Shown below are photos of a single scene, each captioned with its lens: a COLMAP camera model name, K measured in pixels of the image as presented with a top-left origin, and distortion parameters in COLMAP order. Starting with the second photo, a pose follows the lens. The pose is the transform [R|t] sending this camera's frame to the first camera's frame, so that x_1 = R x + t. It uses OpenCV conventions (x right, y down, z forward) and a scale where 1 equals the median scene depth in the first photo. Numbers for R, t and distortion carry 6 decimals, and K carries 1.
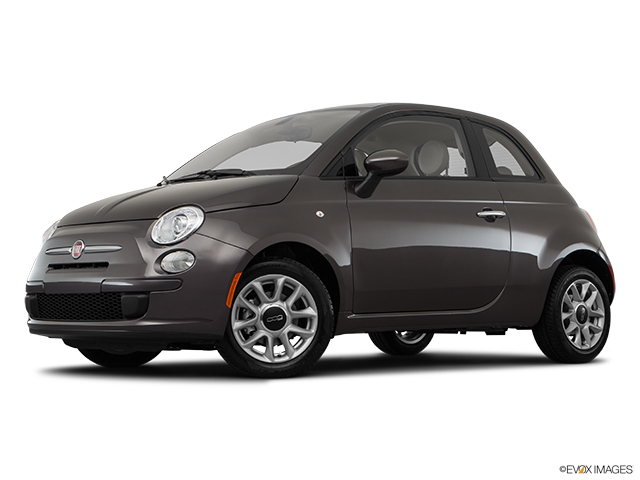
lens RADIAL K [[1180.0, 0, 320.0], [0, 1180.0, 240.0], [0, 0, 1]] dist [0.190097, 0.048989]
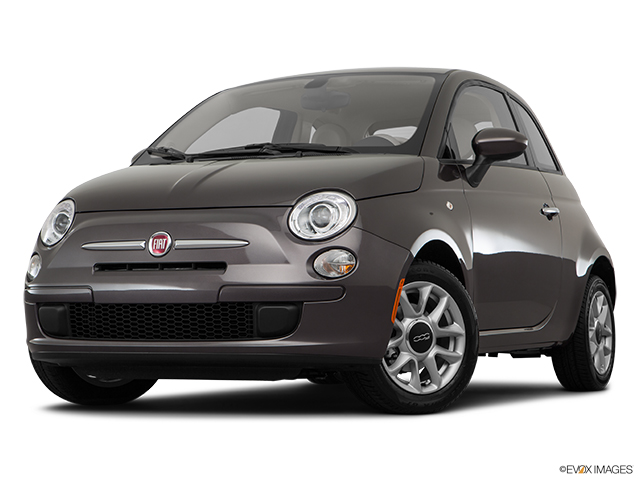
lens RADIAL K [[1514.9, 0, 320.0], [0, 1514.9, 240.0], [0, 0, 1]] dist [0.328746, -0.077290]
pose [[0.923581, 0.021872, 0.382779, -0.483358], [-0.021797, 0.999752, -0.004533, 0.007742], [-0.382783, -0.004157, 0.923829, 0.093003]]
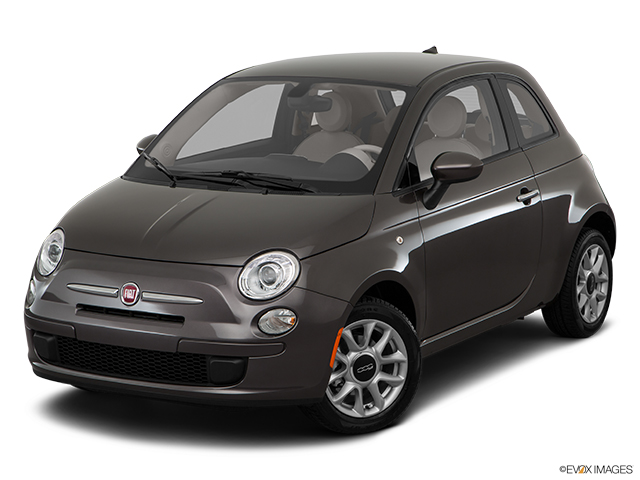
lens RADIAL K [[1681.8, 0, 320.0], [0, 1681.8, 240.0], [0, 0, 1]] dist [0.438860, 0.149551]
pose [[0.958350, -0.038769, 0.282954, -0.421514], [-0.018516, 0.980225, 0.197019, -0.274445], [-0.284997, -0.194052, 0.938680, -0.160228]]
